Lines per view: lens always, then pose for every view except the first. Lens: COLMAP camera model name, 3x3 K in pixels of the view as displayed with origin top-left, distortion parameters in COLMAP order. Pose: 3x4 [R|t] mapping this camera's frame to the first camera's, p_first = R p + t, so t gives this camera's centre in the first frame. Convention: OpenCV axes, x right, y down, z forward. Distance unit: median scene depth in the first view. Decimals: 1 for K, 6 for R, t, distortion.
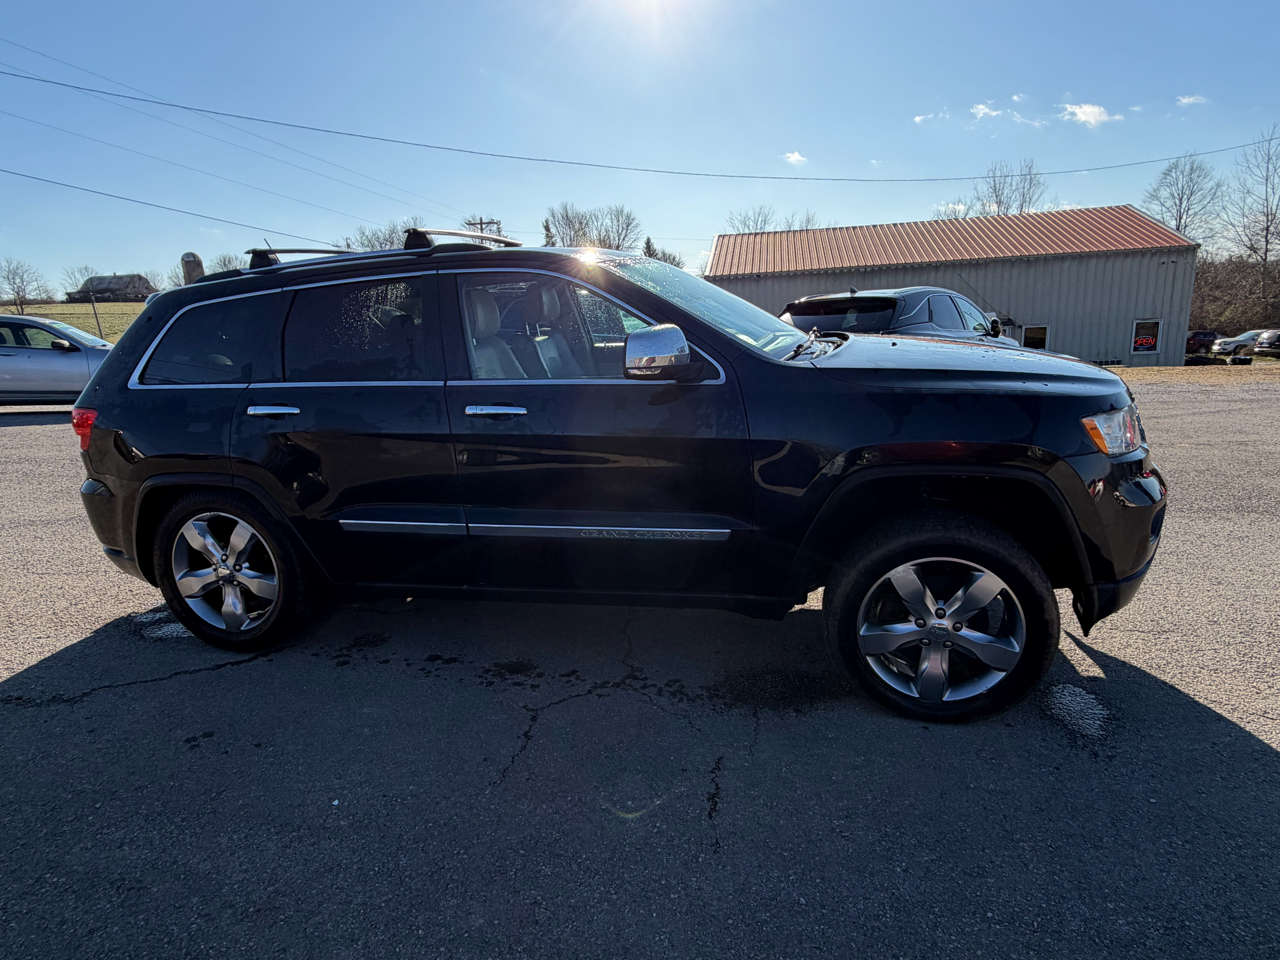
lens RADIAL K [[735.4, 0, 635.3], [0, 735.4, 484.9], [0, 0, 1]] dist [-0.000074, 0.000138]
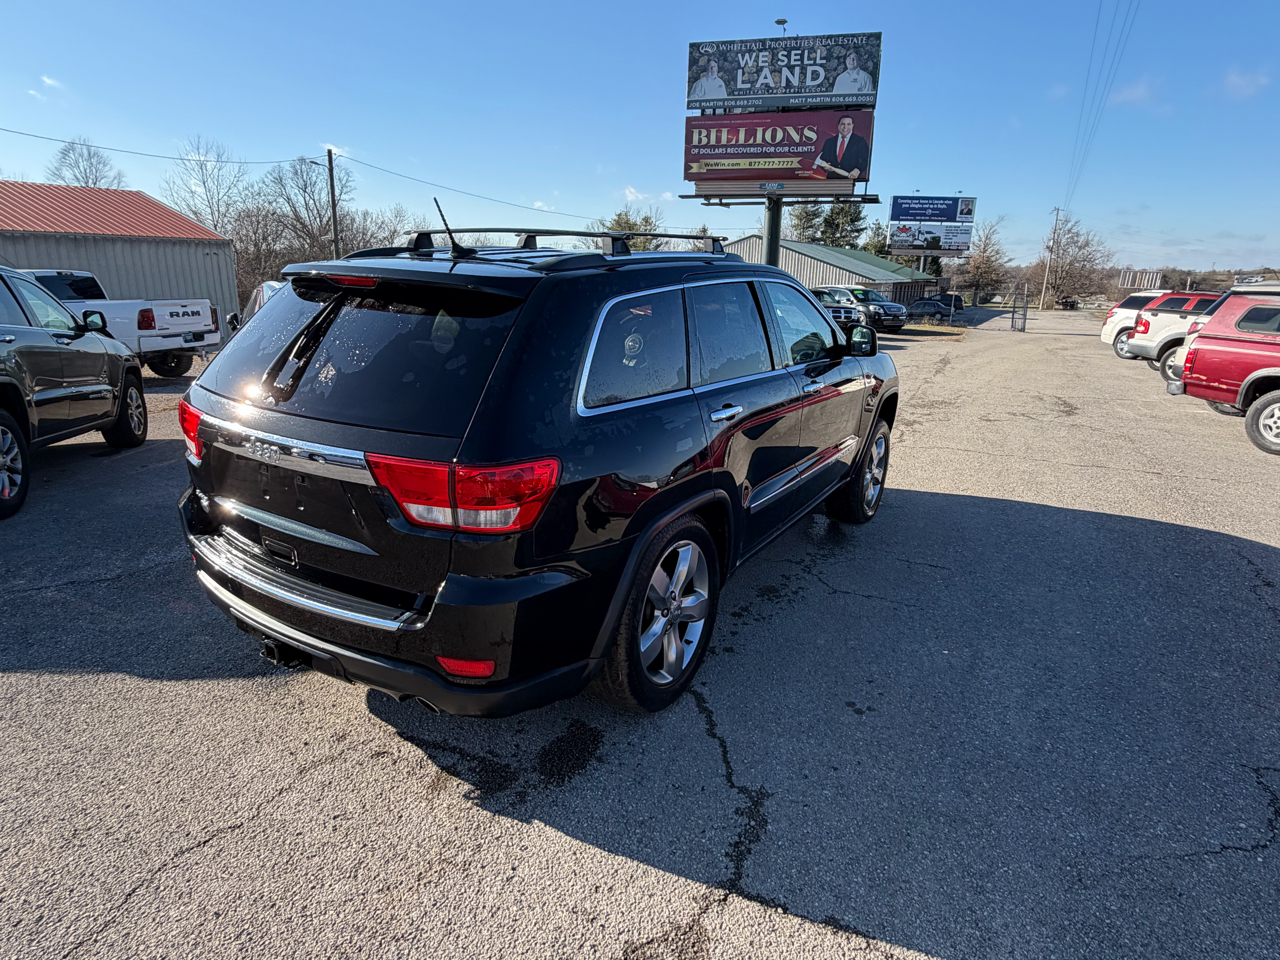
lens RADIAL K [[735.4, 0, 633.3], [0, 735.4, 473.5], [0, 0, 1]] dist [-0.000074, 0.000138]
pose [[0.315677, -0.196185, 0.928364, -1.349091], [0.190464, 0.971580, 0.140553, -0.169569], [-0.929554, 0.132450, 0.344072, 0.732240]]
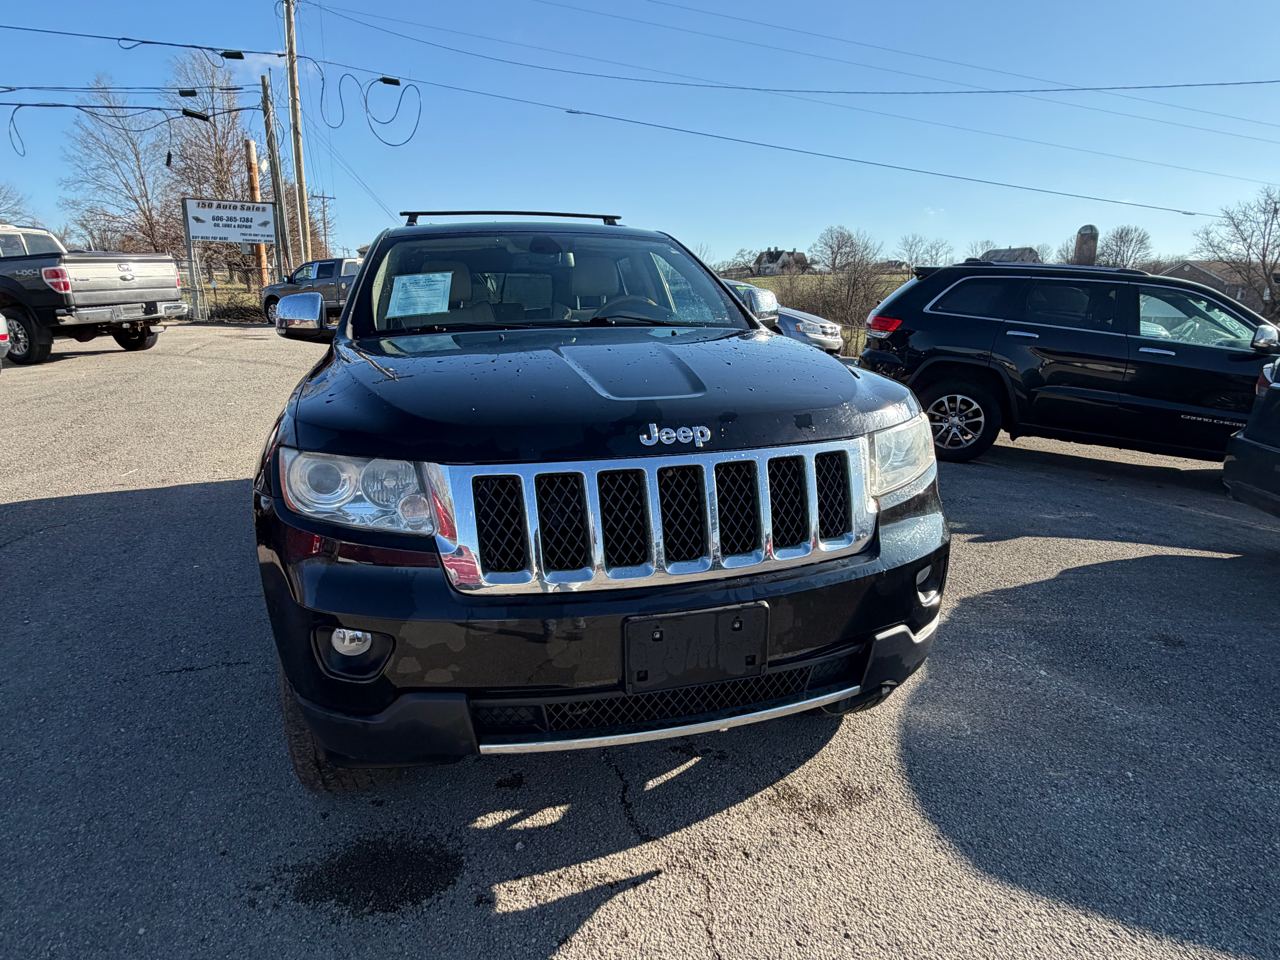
lens RADIAL K [[735.4, 0, 630.4], [0, 735.4, 480.1], [0, 0, 1]] dist [-0.000074, 0.000138]
pose [[0.480890, 0.262211, -0.836654, 1.013003], [-0.239098, 0.957286, 0.162589, -0.189710], [0.843550, 0.121855, 0.523043, 0.666693]]
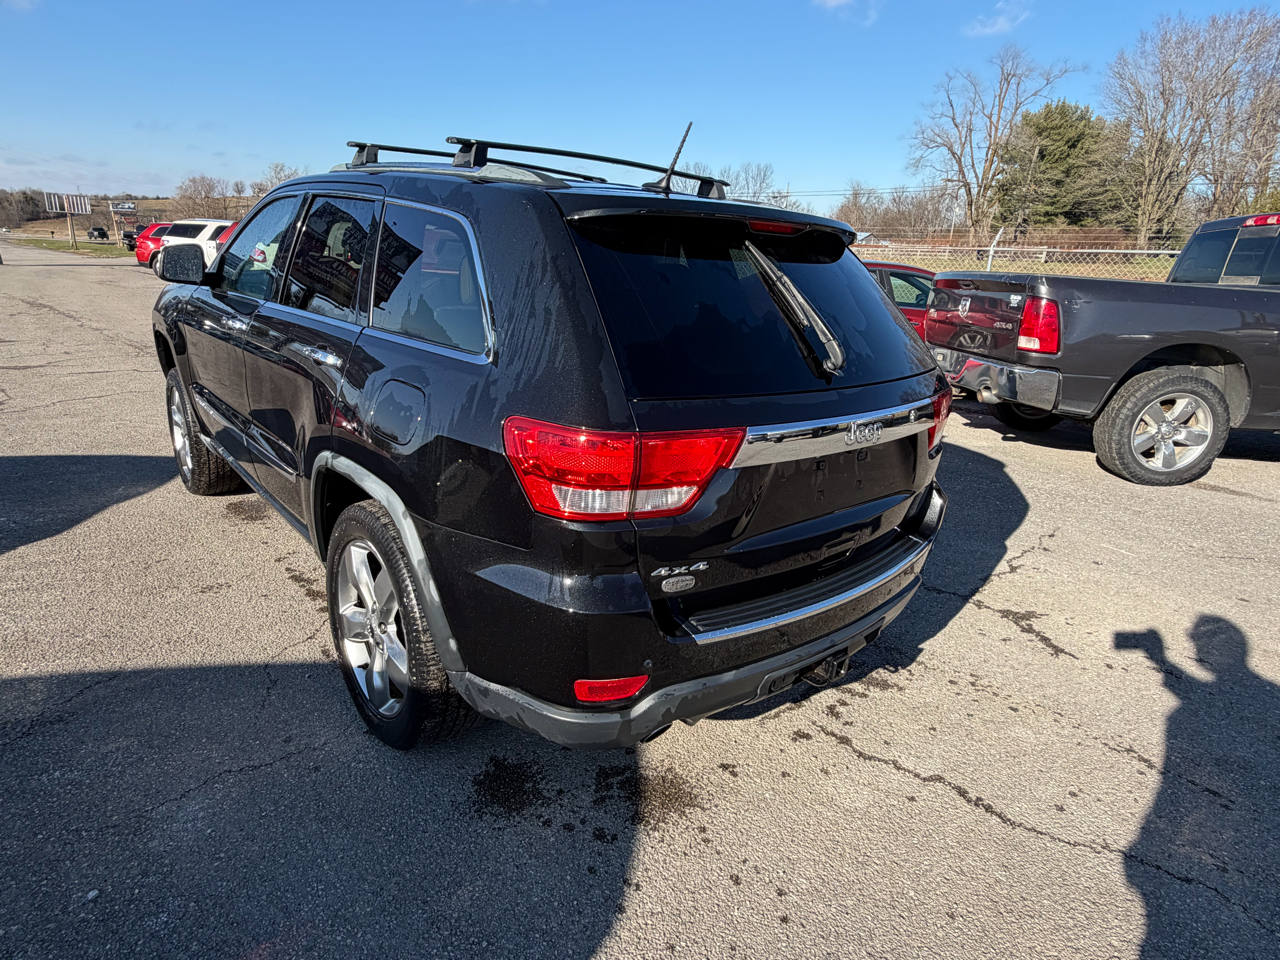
lens RADIAL K [[735.4, 0, 633.6], [0, 735.4, 479.4], [0, 0, 1]] dist [-0.000074, 0.000138]
pose [[-0.811820, -0.172888, 0.557726, -0.992184], [0.130610, 0.877193, 0.462032, -0.427452], [-0.569113, 0.447932, -0.689541, 1.833031]]
